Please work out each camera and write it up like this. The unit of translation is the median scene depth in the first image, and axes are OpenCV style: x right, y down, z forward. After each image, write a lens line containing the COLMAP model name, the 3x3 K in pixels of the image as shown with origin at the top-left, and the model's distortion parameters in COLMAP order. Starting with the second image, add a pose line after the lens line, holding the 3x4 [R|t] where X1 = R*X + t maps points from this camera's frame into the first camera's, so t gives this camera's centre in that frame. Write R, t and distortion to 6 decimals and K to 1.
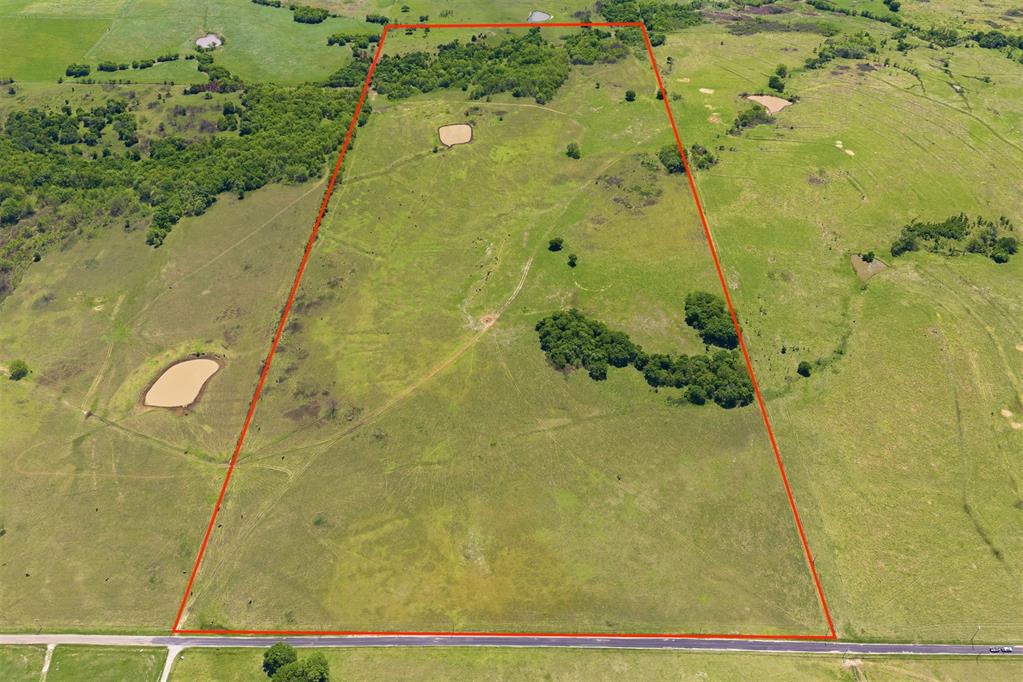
lens RADIAL K [[850.8, 0, 516.3], [0, 850.8, 336.1], [0, 0, 1]] dist [0.018093, -0.033052]
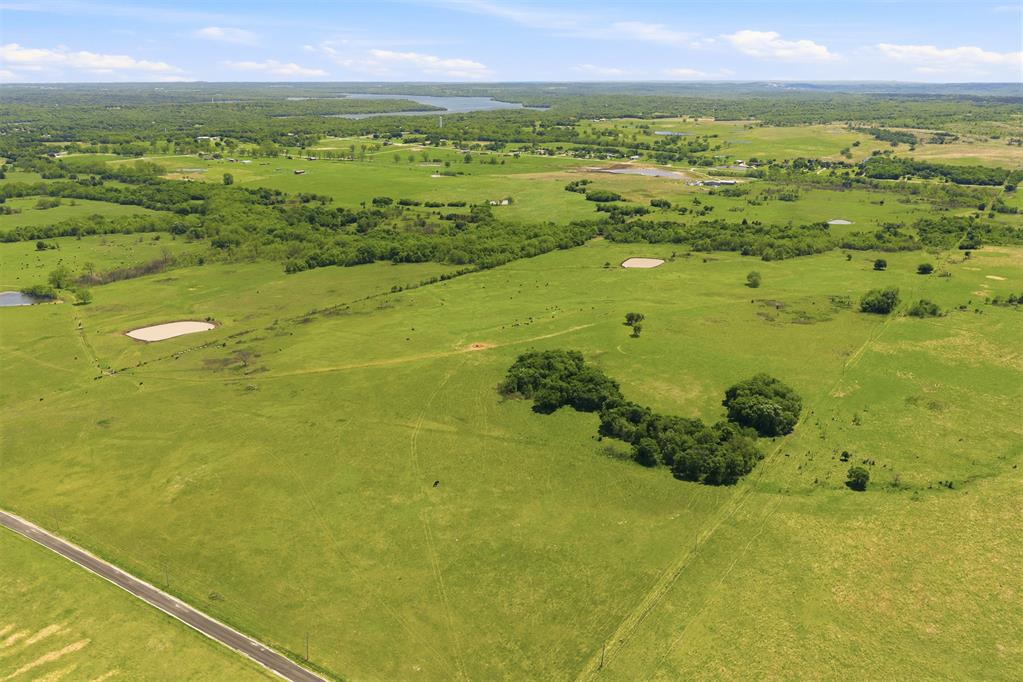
lens RADIAL K [[850.8, 0, 516.3], [0, 850.8, 336.1], [0, 0, 1]] dist [0.018093, -0.033052]
pose [[0.839430, 0.155011, -0.520892, 0.398370], [-0.347161, 0.890366, -0.294497, 0.189777], [0.418134, 0.428043, 0.801214, 0.358645]]
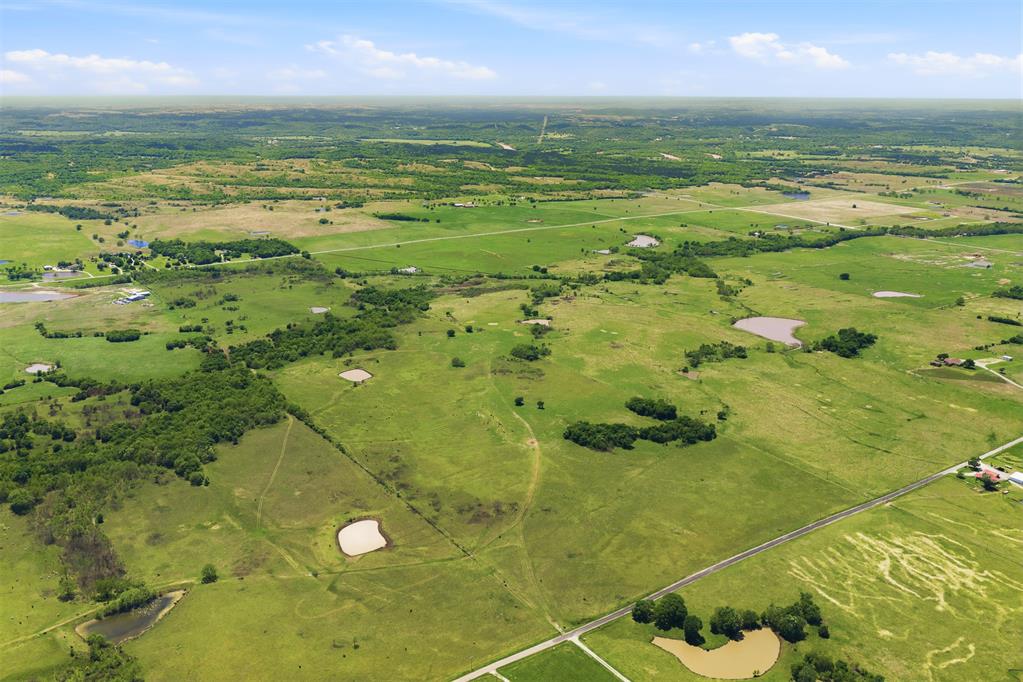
lens RADIAL K [[850.8, 0, 516.3], [0, 850.8, 336.1], [0, 0, 1]] dist [0.018093, -0.033052]
pose [[0.819475, -0.159677, 0.550421, -0.739370], [0.367434, 0.883432, -0.290757, 0.206419], [-0.439833, 0.440512, 0.782622, -0.106400]]
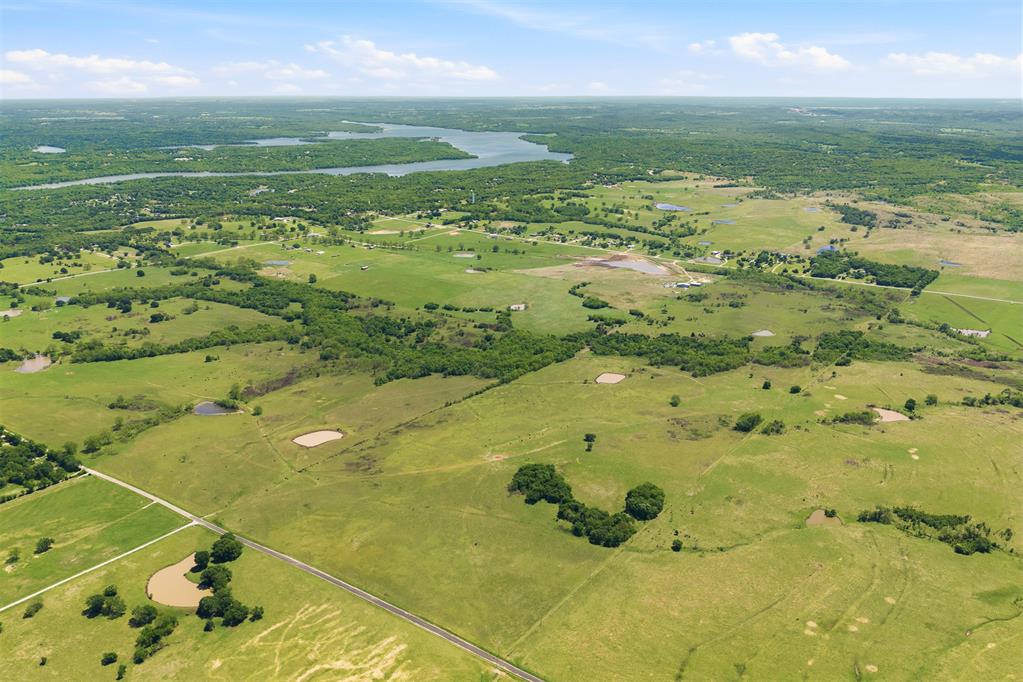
lens RADIAL K [[850.8, 0, 516.3], [0, 850.8, 336.1], [0, 0, 1]] dist [0.018093, -0.033052]
pose [[0.820538, 0.160699, -0.548538, 0.715152], [-0.367639, 0.883203, -0.291195, 0.198355], [0.437675, 0.440601, 0.783780, -0.183604]]
